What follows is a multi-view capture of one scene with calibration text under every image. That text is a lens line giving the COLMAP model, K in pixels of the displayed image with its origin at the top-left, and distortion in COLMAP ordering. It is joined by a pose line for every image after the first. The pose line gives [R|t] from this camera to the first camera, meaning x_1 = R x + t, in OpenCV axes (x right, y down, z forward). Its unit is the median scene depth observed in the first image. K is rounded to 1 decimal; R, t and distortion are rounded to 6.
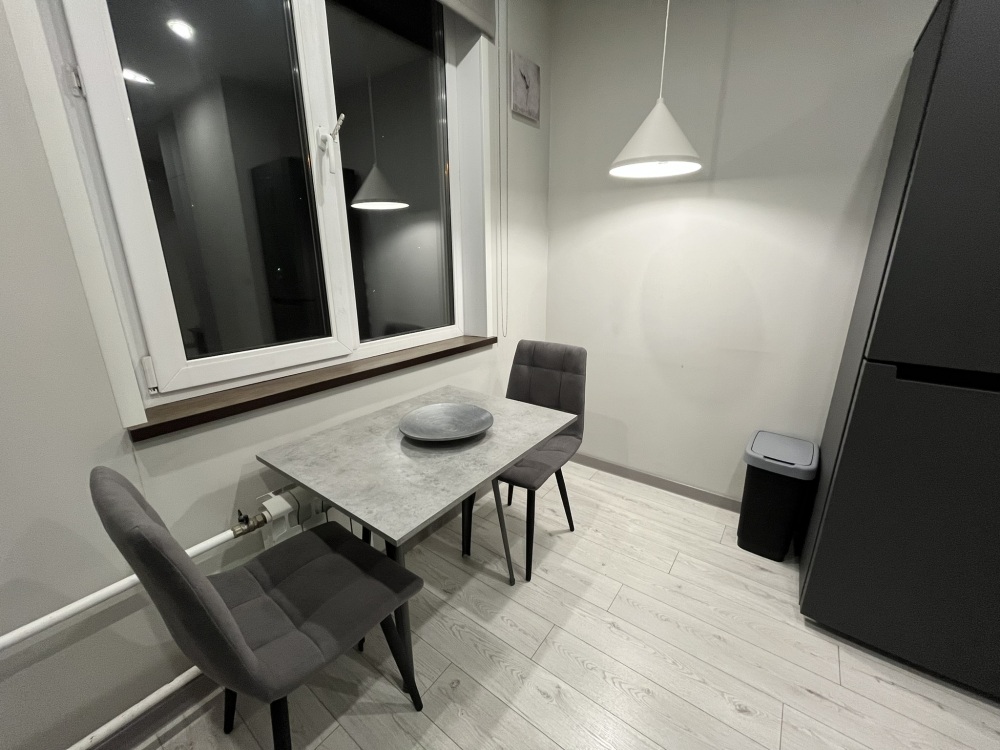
lens RADIAL K [[402.4, 0, 498.6], [0, 402.4, 371.7], [0, 0, 1]] dist [-0.001932, -0.000519]
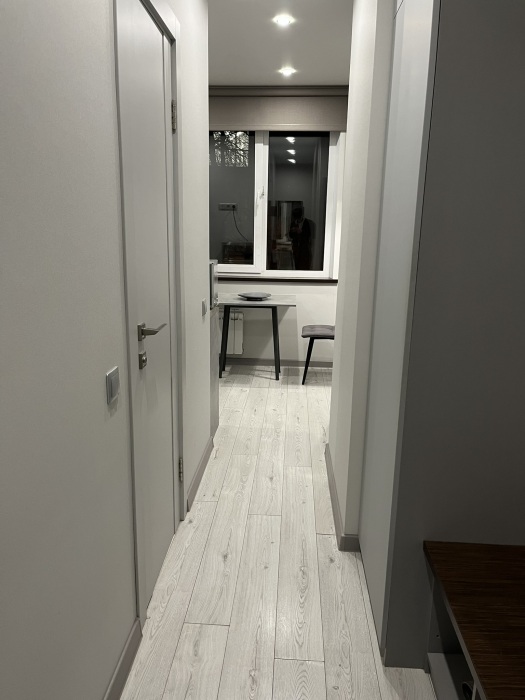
lens RADIAL K [[529.8, 0, 262.5], [0, 529.8, 350.0], [0, 0, 1]] dist [0.066751, -0.082265]
pose [[0.548170, 0.205252, -0.810791, 2.762688], [-0.247049, 0.965900, 0.077490, 0.181122], [0.799047, 0.157828, 0.580184, -0.951042]]
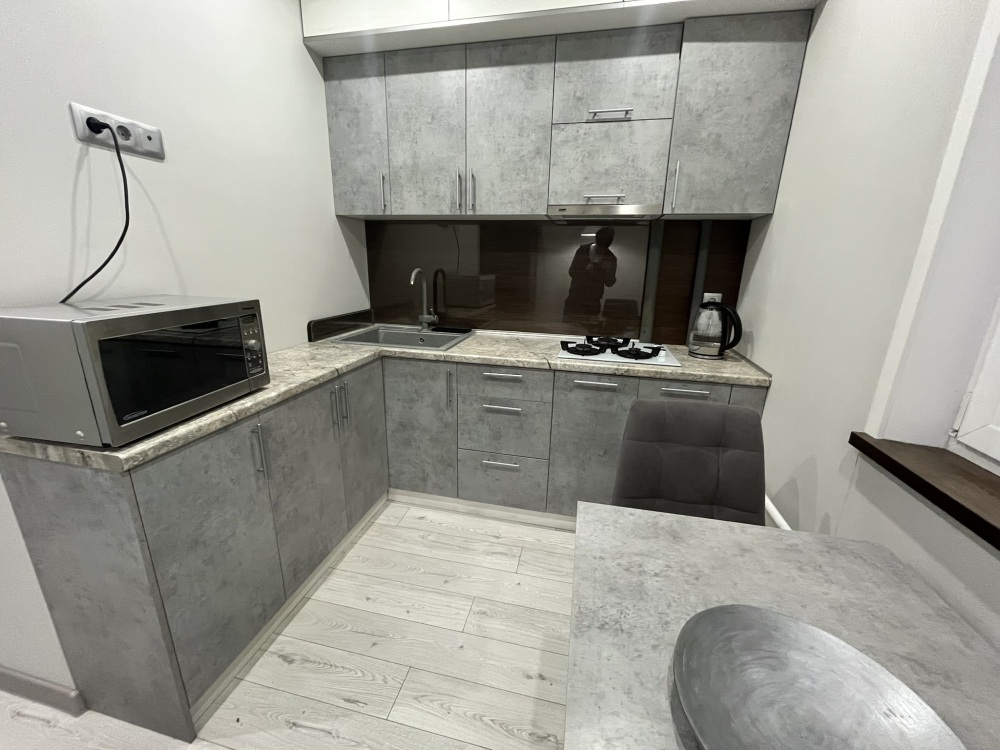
lens RADIAL K [[402.4, 0, 498.6], [0, 402.4, 371.7], [0, 0, 1]] dist [-0.001932, -0.000519]
pose [[-0.911828, 0.100400, -0.398108, 0.233061], [-0.123229, 0.858012, 0.498629, -0.279979], [0.391643, 0.503722, -0.769987, 0.956898]]
